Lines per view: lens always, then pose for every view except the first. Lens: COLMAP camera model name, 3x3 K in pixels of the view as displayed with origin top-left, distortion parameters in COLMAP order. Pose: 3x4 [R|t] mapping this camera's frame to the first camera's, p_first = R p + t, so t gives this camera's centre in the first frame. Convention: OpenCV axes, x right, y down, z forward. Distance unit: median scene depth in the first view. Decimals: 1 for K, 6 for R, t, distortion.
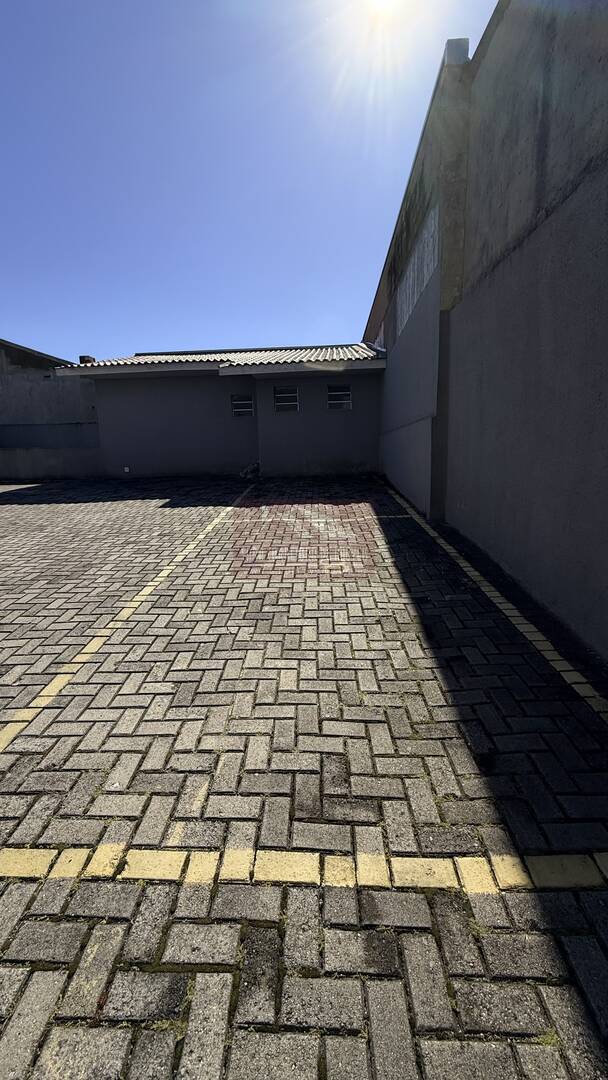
lens RADIAL K [[433.4, 0, 304.0], [0, 433.4, 540.0], [0, 0, 1]] dist [-0.001401, -0.000176]
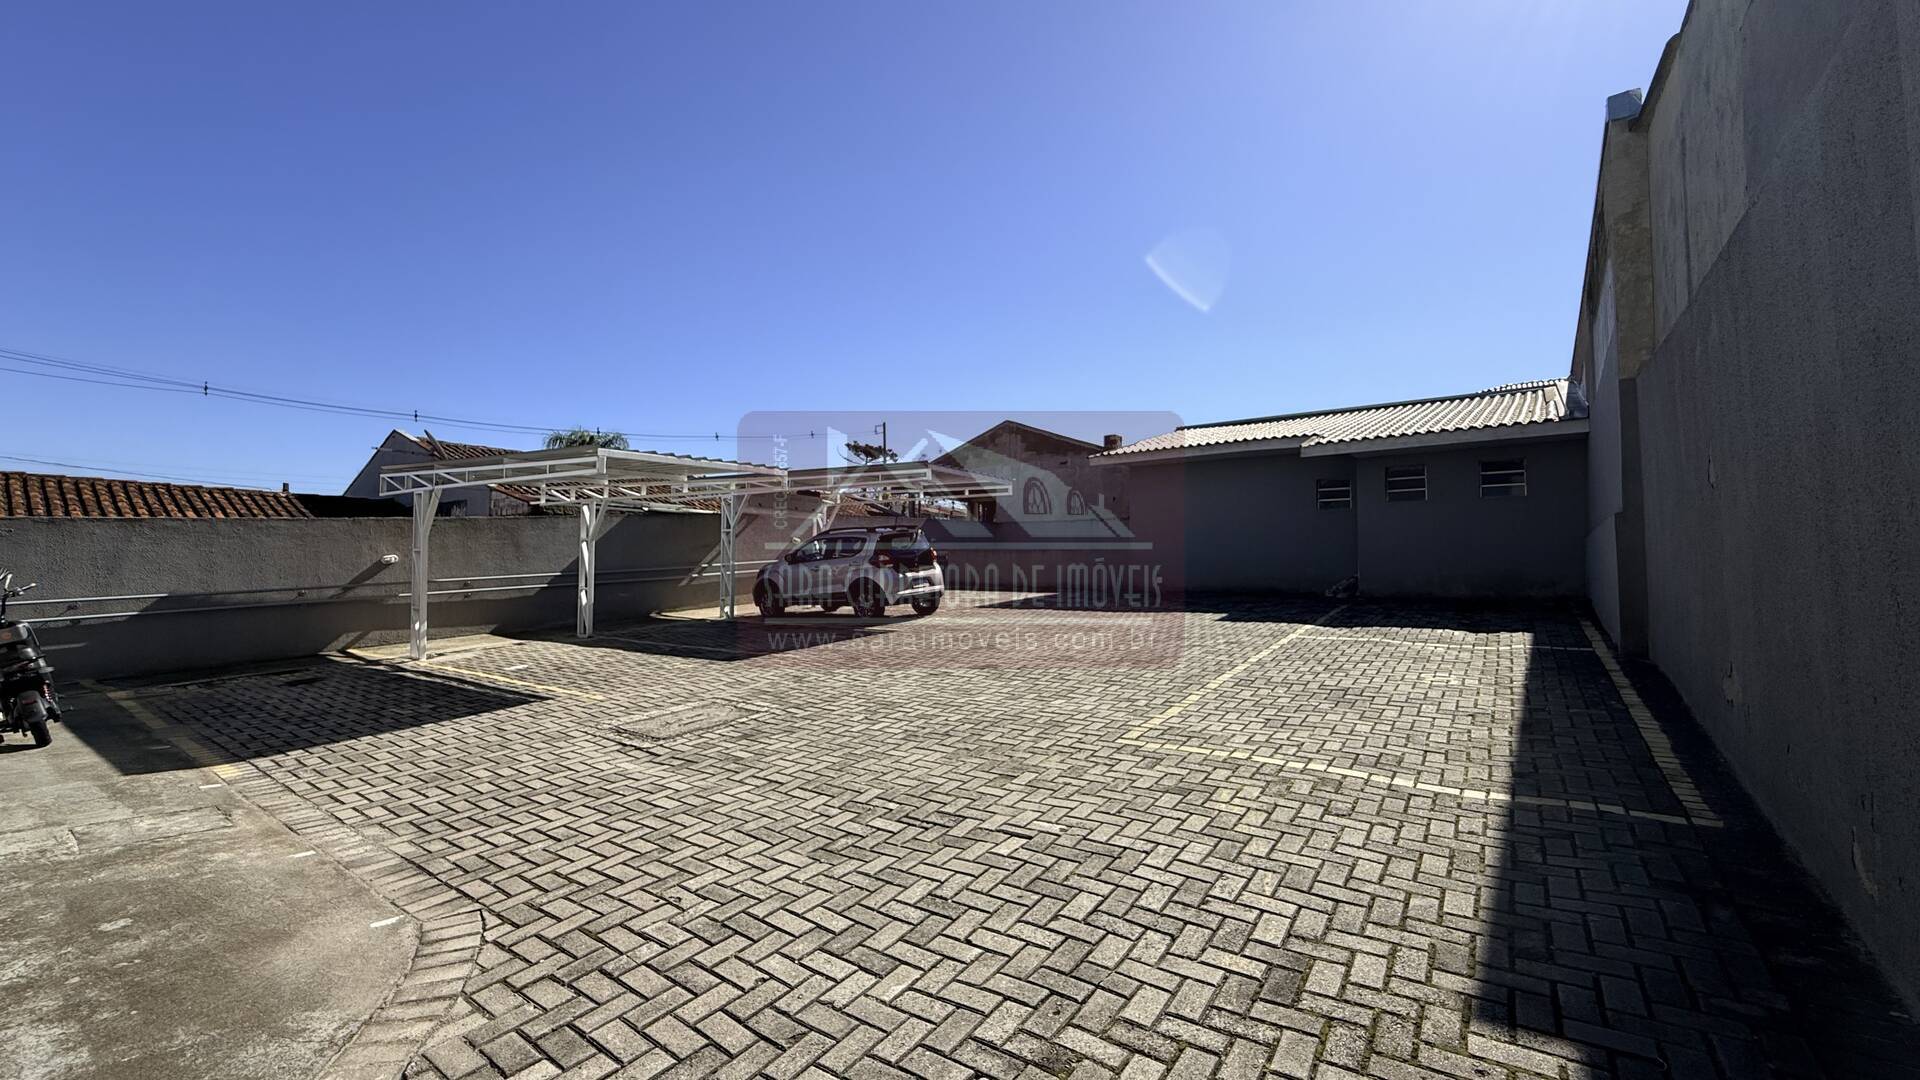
lens RADIAL K [[770.5, 0, 960.0], [0, 770.5, 540.0], [0, 0, 1]] dist [-0.001401, -0.000176]
pose [[0.832179, 0.006884, -0.554464, 0.071069], [-0.133866, 0.972842, -0.188837, 0.119311], [0.538106, 0.231370, 0.810500, -0.489460]]
